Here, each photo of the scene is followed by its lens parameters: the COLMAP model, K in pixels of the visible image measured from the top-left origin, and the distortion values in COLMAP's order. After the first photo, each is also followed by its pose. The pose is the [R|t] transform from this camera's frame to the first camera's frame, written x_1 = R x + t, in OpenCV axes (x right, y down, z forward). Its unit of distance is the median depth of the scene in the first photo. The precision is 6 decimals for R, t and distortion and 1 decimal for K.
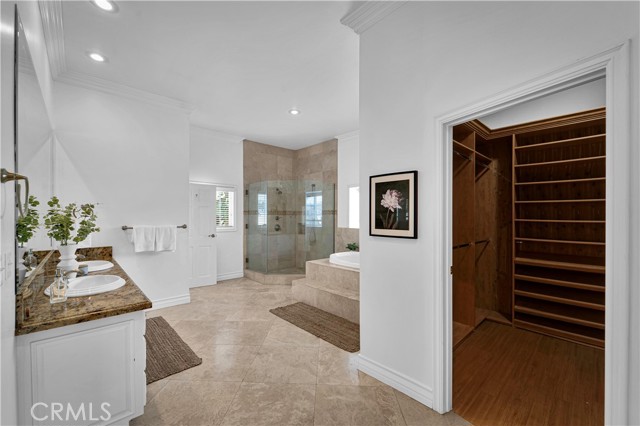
lens RADIAL K [[261.7, 0, 315.0], [0, 261.7, 215.4], [0, 0, 1]] dist [0.000888, -0.000607]
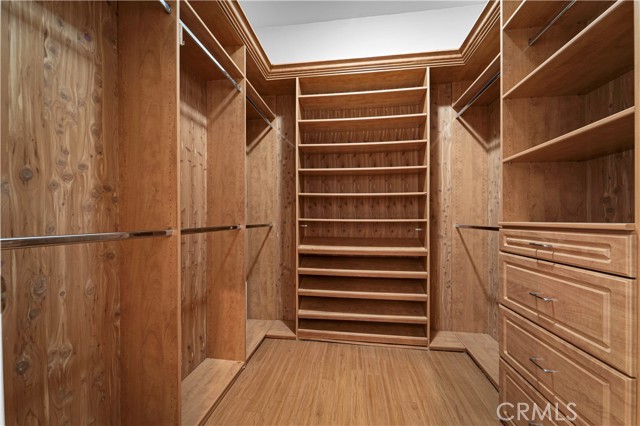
lens RADIAL K [[261.7, 0, 318.4], [0, 261.7, 218.0], [0, 0, 1]] dist [0.000888, -0.000607]
pose [[0.769906, 0.000711, 0.638157, 0.323866], [-0.000355, 1.000000, -0.000687, 0.082548], [-0.638157, 0.000302, 0.769906, 0.383264]]
